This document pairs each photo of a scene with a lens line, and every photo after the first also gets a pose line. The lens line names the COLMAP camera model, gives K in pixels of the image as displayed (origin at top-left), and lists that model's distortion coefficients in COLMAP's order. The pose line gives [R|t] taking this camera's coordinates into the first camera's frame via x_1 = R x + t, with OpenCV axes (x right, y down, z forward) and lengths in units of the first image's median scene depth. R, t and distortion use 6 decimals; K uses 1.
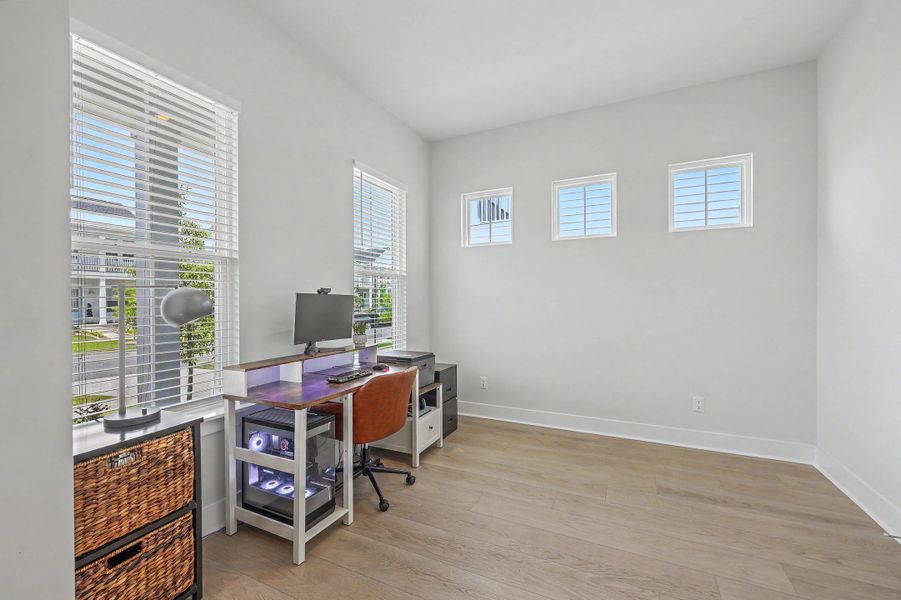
lens RADIAL K [[373.0, 0, 451.6], [0, 373.0, 300.8], [0, 0, 1]] dist [0.003735, -0.000484]
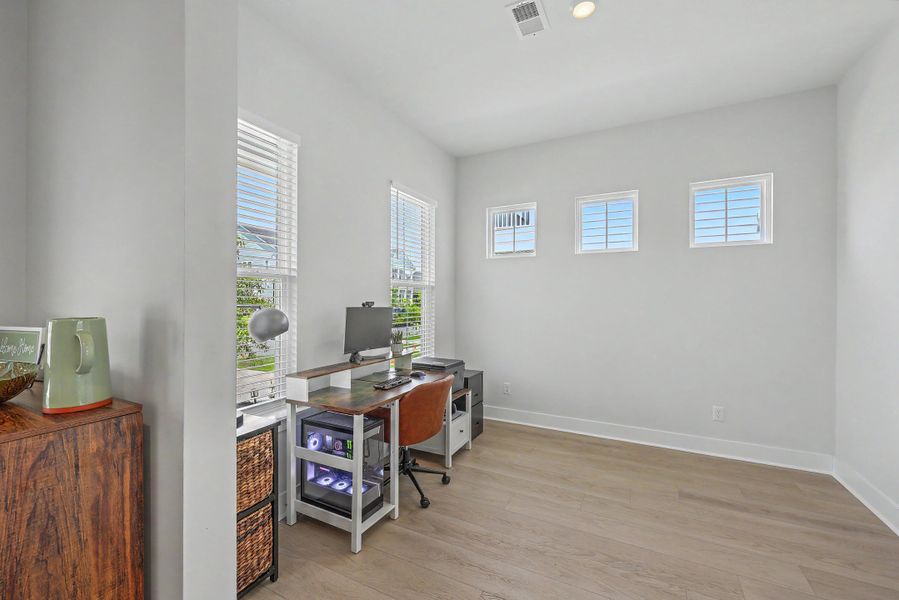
lens RADIAL K [[372.2, 0, 447.7], [0, 372.2, 299.2], [0, 0, 1]] dist [0.003735, -0.000484]
pose [[0.999380, 0.008420, -0.034189, -0.072016], [-0.008562, 0.999955, -0.003990, -0.038262], [0.034154, 0.004280, 0.999407, -0.079246]]
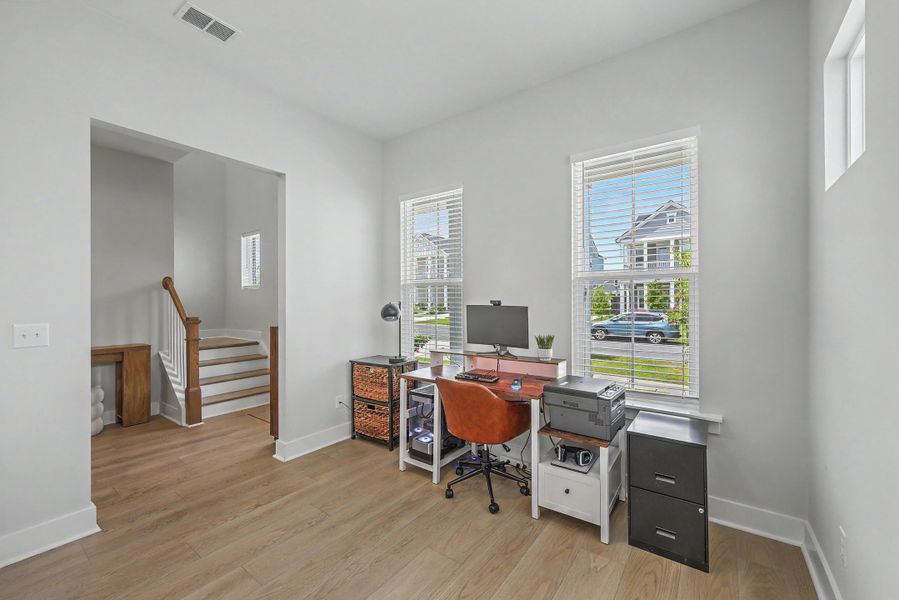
lens RADIAL K [[367.0, 0, 450.4], [0, 367.0, 296.4], [0, 0, 1]] dist [-0.001189, 0.000000]
pose [[-0.187045, 0.006127, -0.982332, 0.781060], [0.003740, 0.999978, 0.005525, -0.051461], [0.982344, -0.002640, -0.187064, 1.038751]]
